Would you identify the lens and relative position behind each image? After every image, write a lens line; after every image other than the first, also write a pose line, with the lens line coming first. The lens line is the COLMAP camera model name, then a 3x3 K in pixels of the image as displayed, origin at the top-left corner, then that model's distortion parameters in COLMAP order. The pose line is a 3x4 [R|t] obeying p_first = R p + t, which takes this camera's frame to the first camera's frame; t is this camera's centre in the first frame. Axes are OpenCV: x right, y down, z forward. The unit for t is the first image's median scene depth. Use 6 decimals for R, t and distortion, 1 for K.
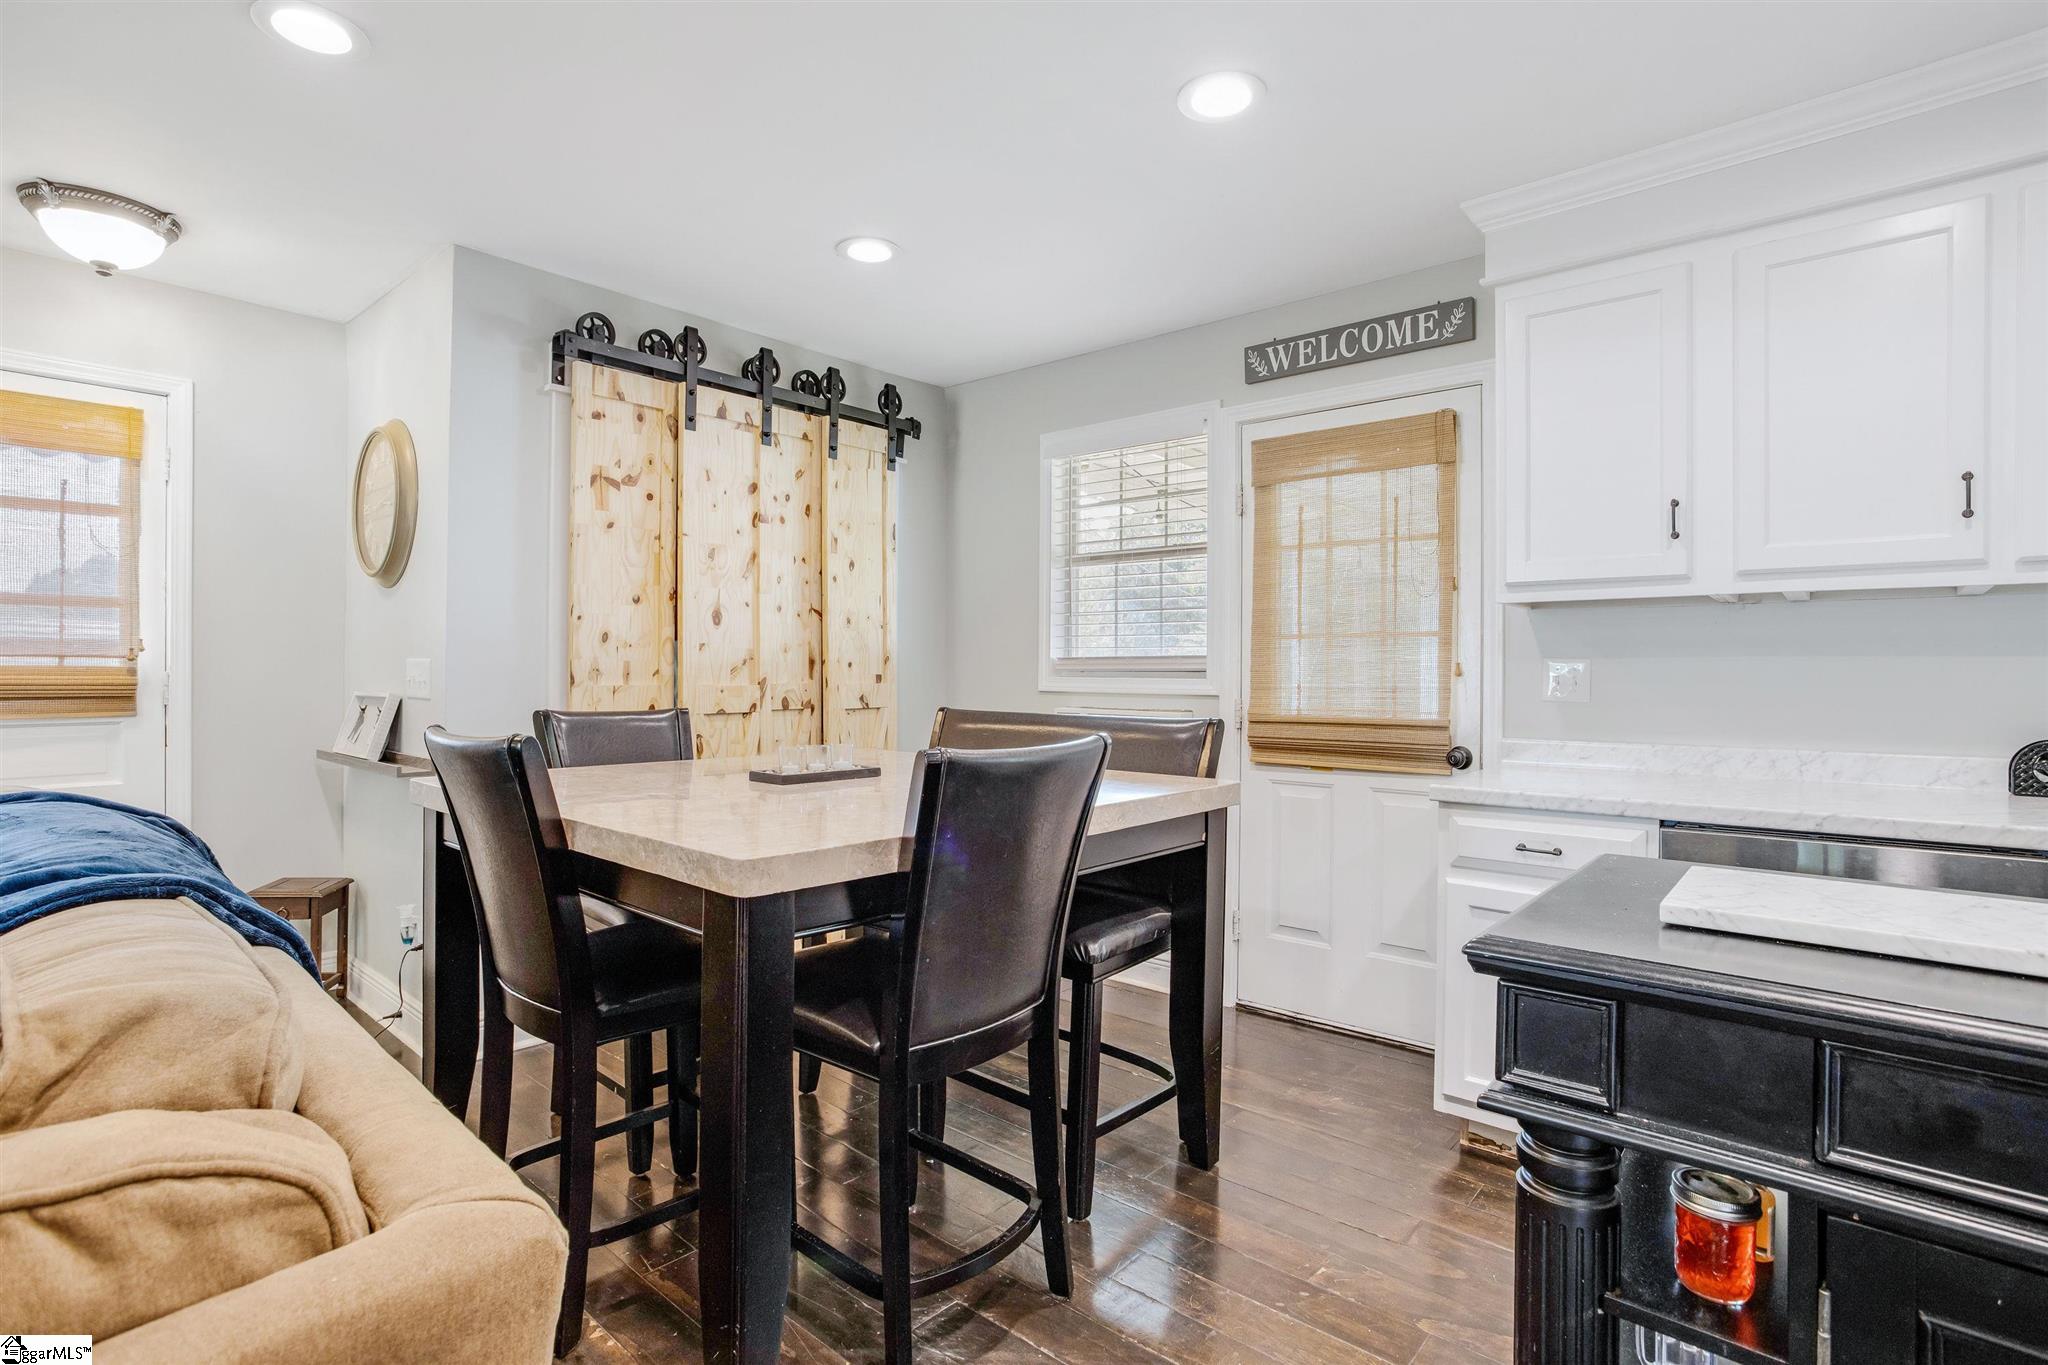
lens RADIAL K [[988.8, 0, 1027.0], [0, 988.8, 679.2], [0, 0, 1]] dist [-0.025573, 0.005247]
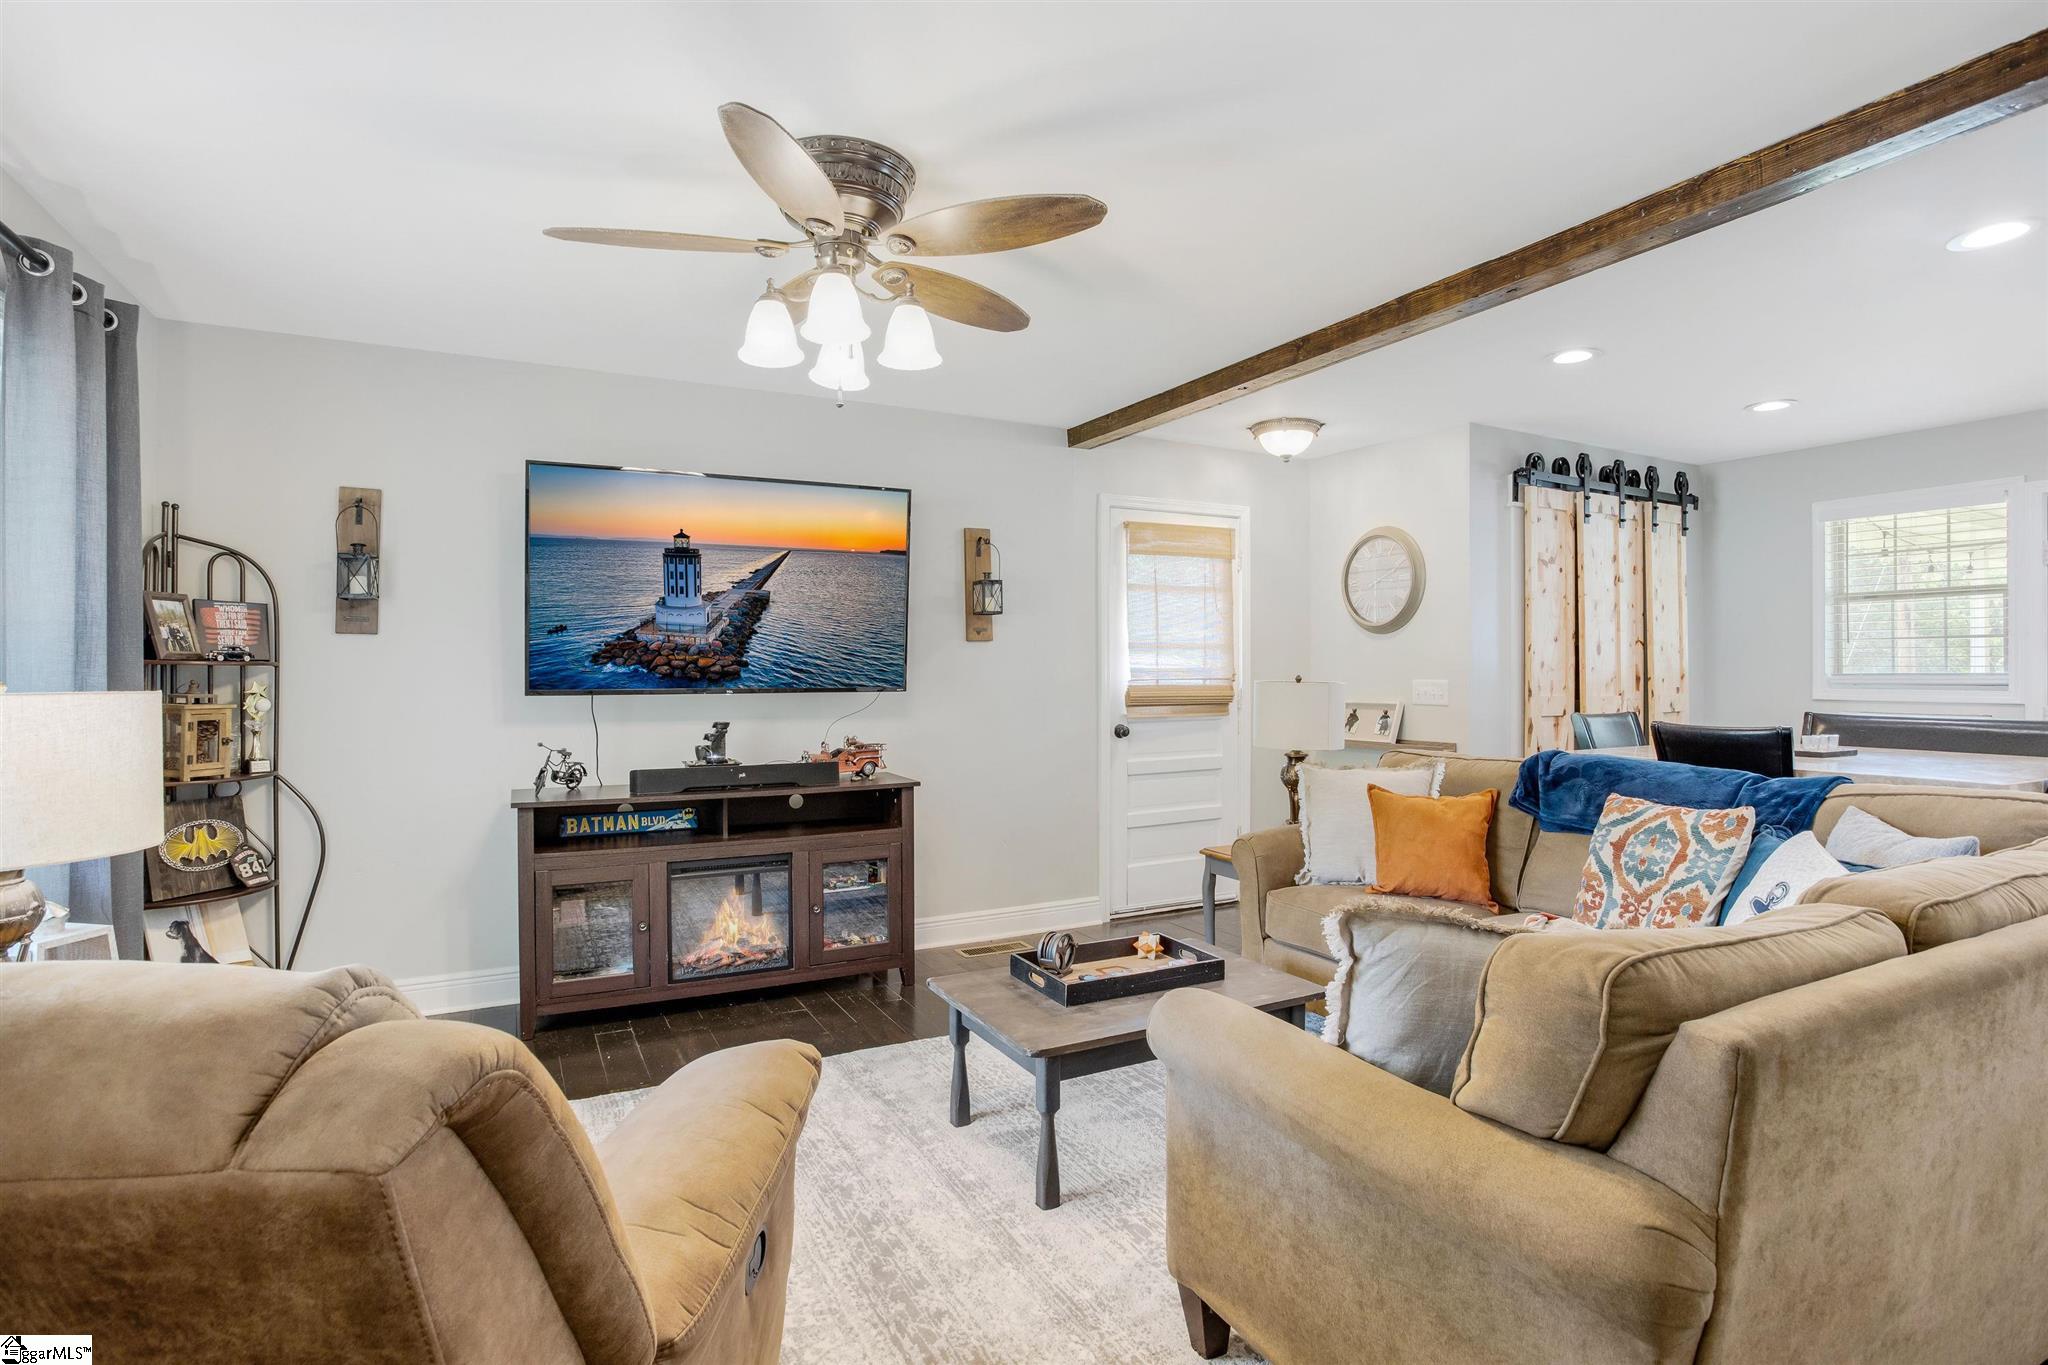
lens RADIAL K [[988.8, 0, 1029.5], [0, 988.8, 676.9], [0, 0, 1]] dist [-0.025573, 0.005247]
pose [[0.940063, -0.004443, -0.340973, -0.688704], [0.001025, 0.999947, -0.010203, -0.008736], [0.341001, 0.009242, 0.940018, -0.732507]]
